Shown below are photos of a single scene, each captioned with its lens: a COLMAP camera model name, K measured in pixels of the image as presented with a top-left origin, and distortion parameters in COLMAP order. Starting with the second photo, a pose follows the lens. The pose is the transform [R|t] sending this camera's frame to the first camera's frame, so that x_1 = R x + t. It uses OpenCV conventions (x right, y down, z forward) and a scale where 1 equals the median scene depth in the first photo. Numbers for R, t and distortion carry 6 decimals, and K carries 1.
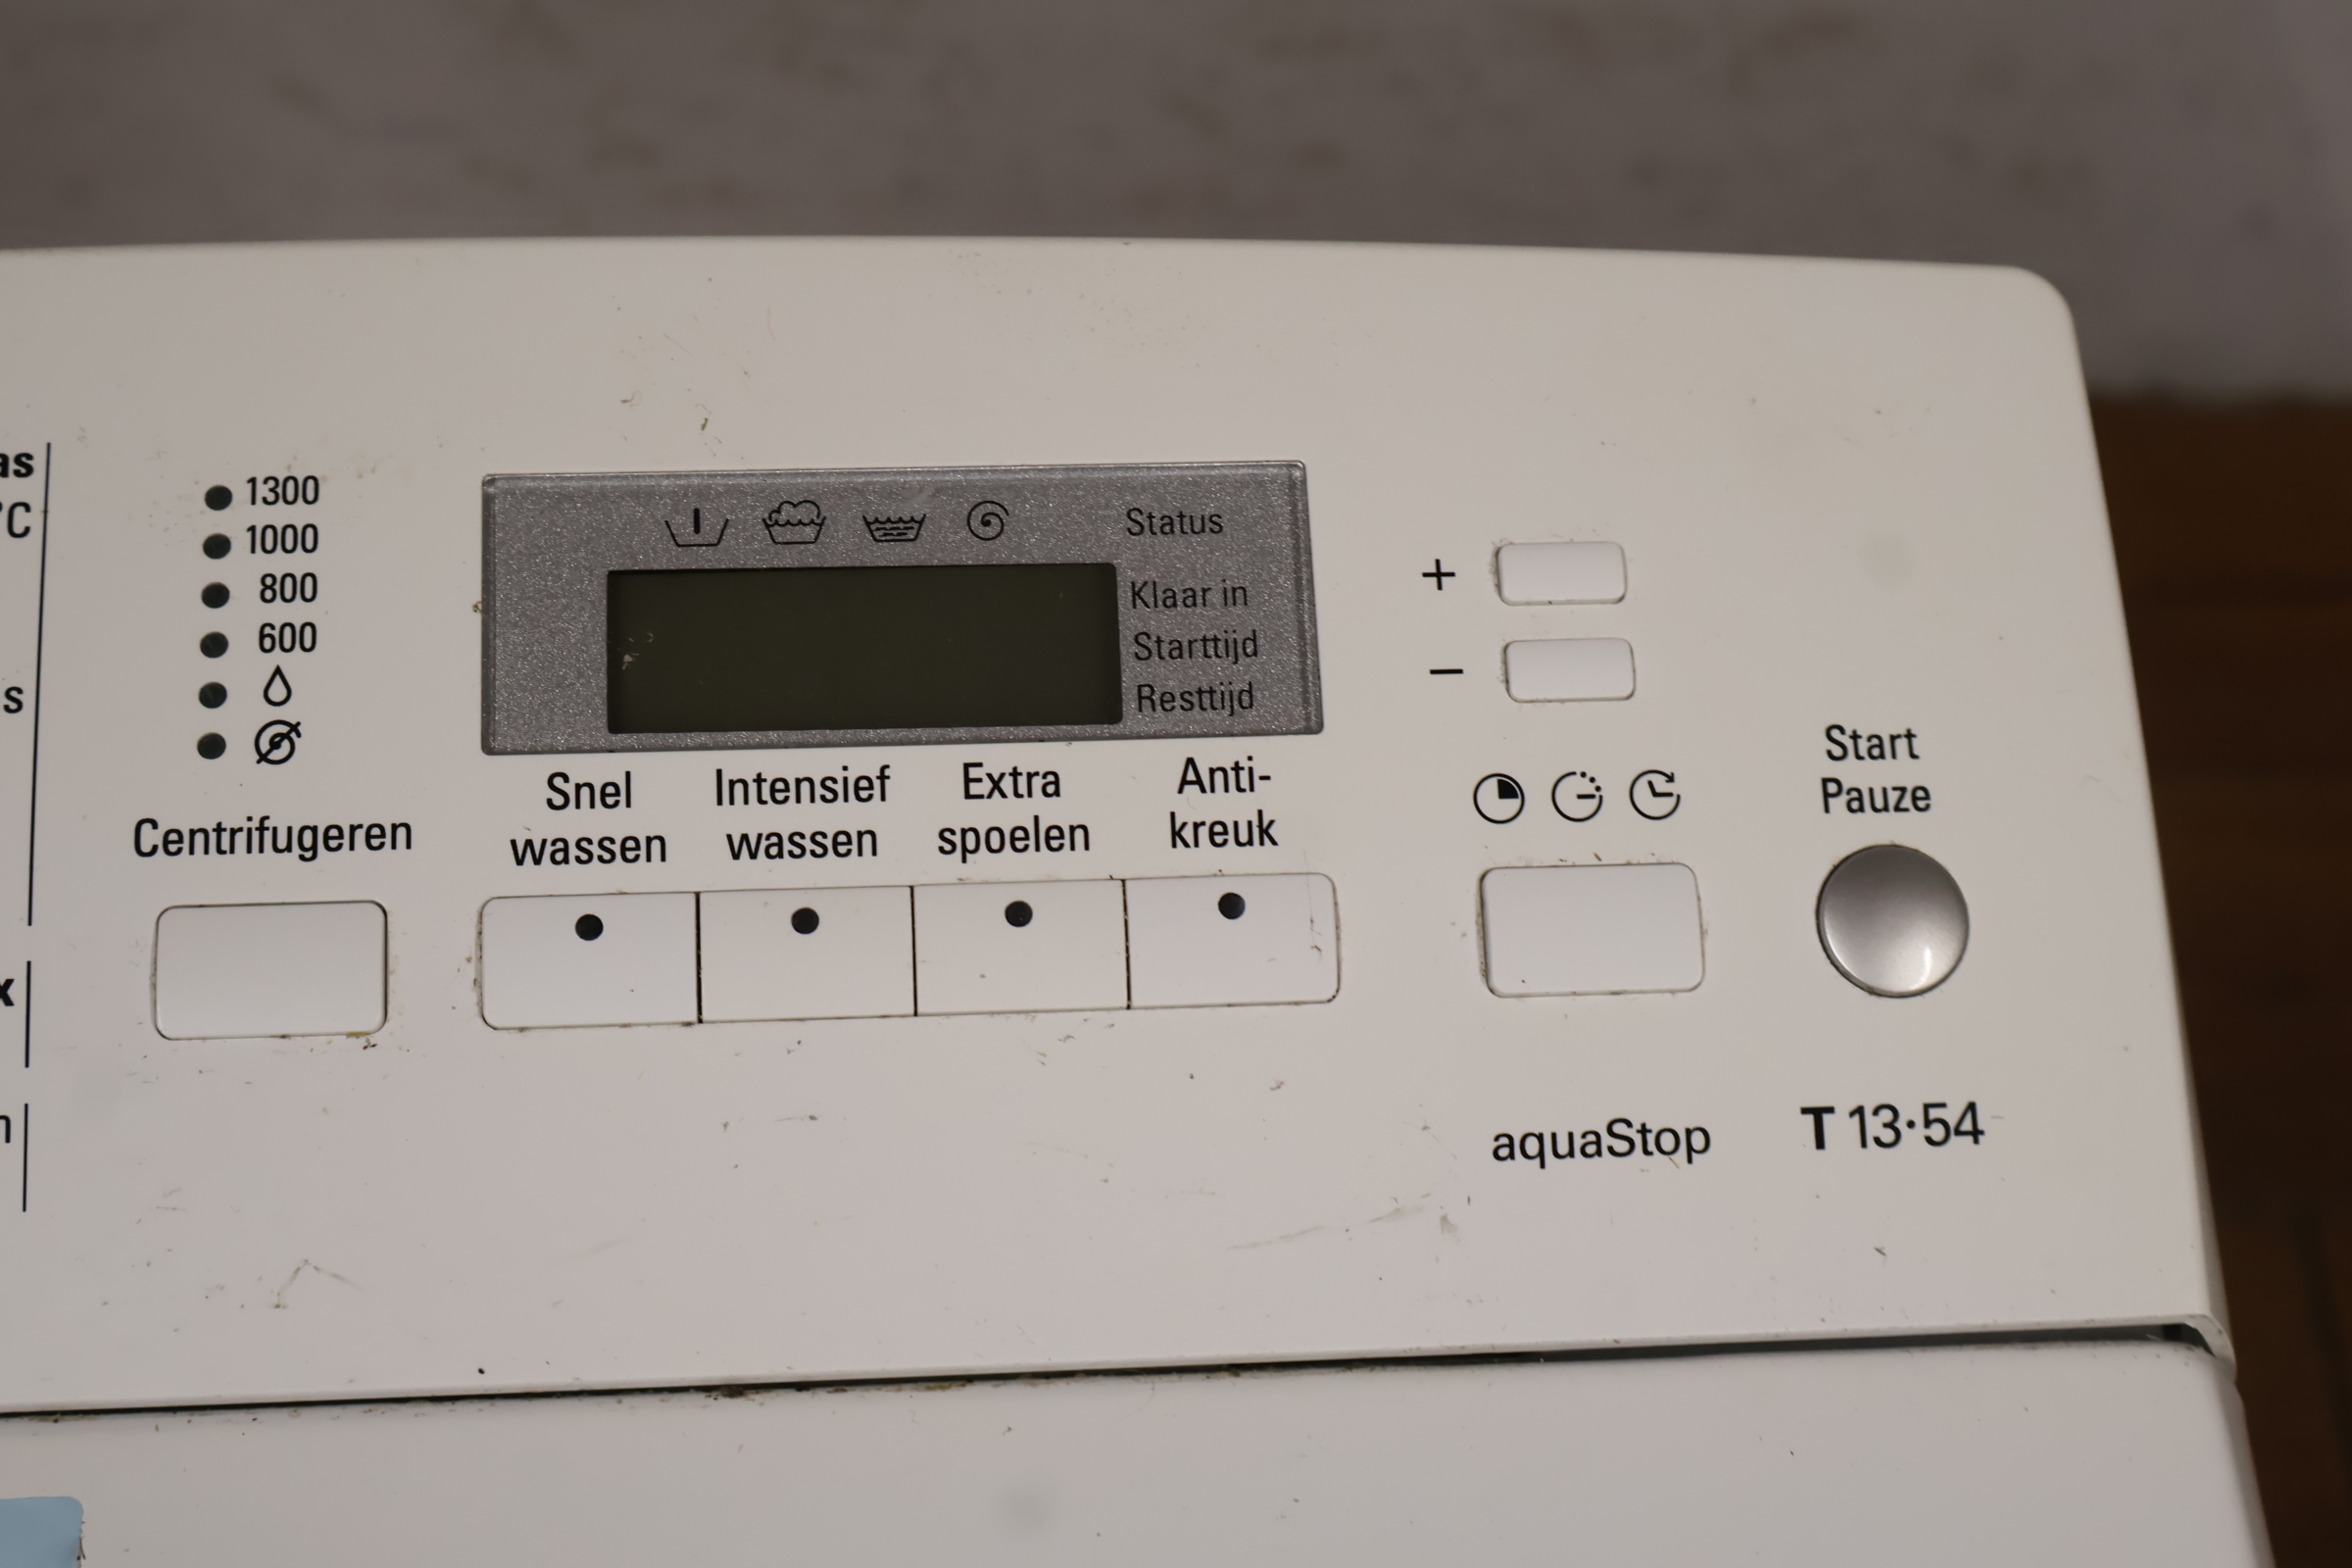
lens RADIAL K [[3675.1, 0, 1135.0], [0, 3675.1, 893.5], [0, 0, 1]] dist [0.018412, 0.000000]
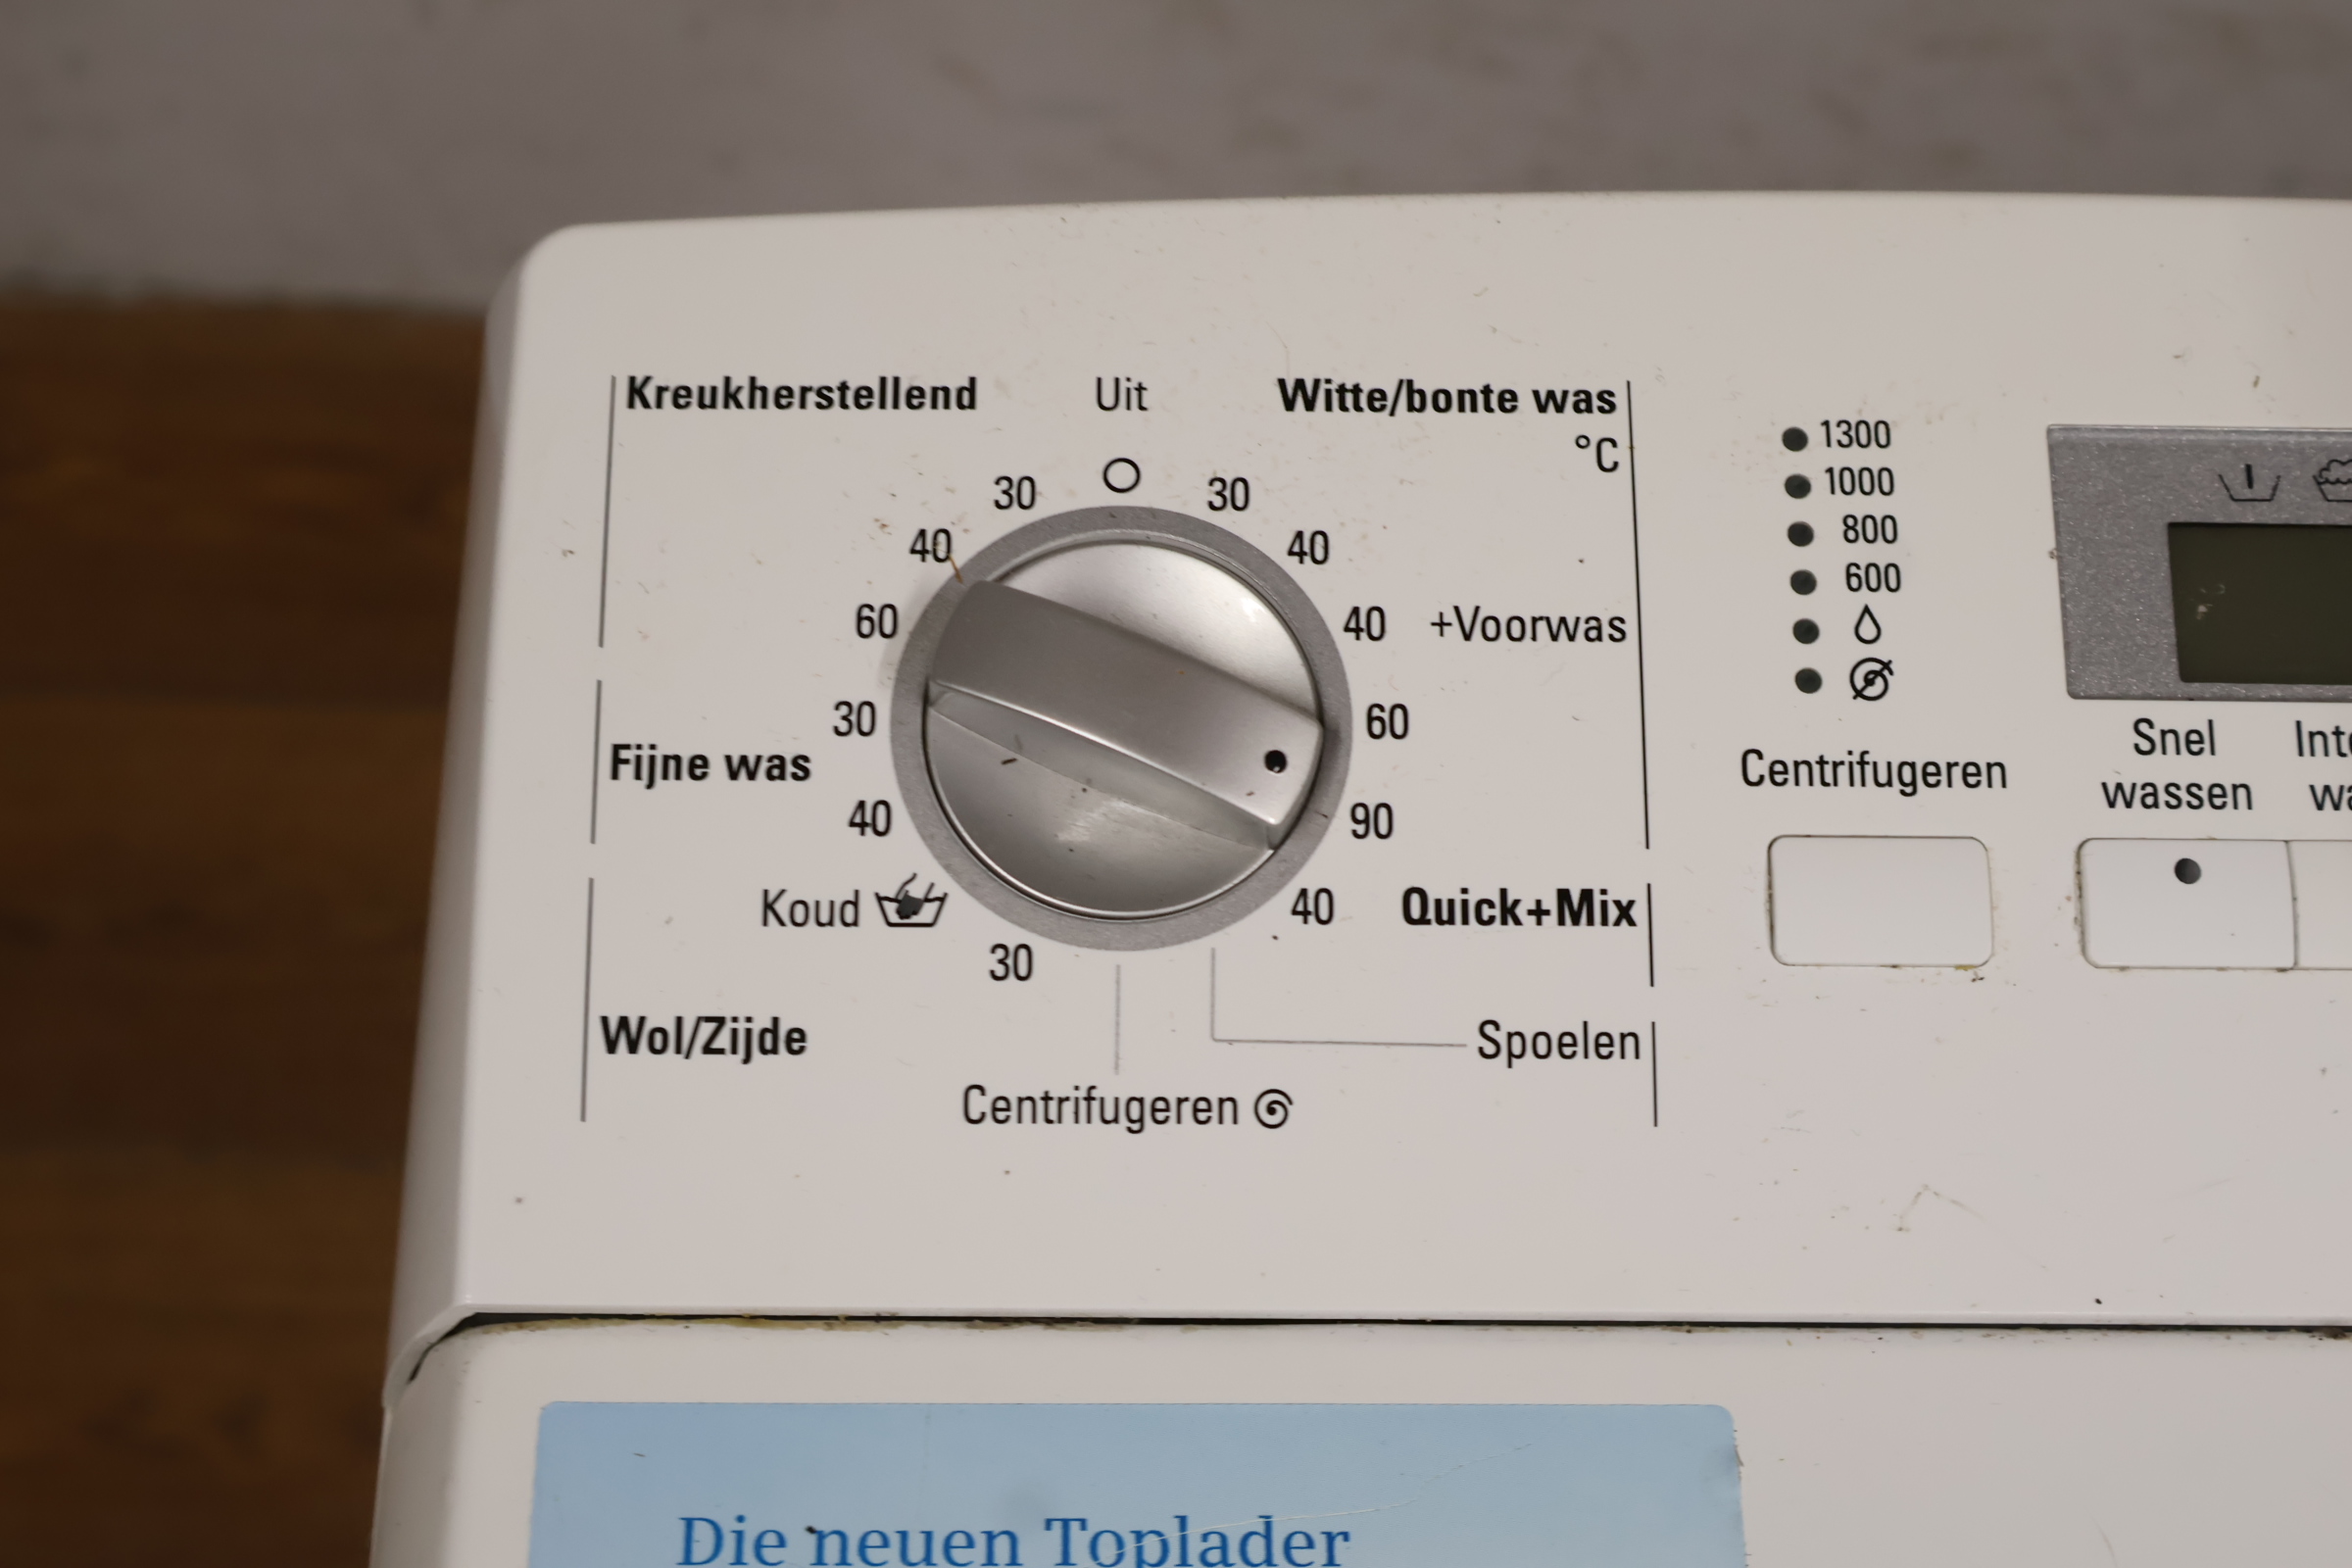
lens RADIAL K [[3675.1, 0, 1174.7], [0, 3675.1, 781.6], [0, 0, 1]] dist [0.018412, 0.000000]
pose [[0.998007, 0.037764, -0.050559, -0.373739], [-0.038245, 0.999232, -0.008572, 0.003739], [0.050197, 0.010489, 0.998684, -0.036028]]
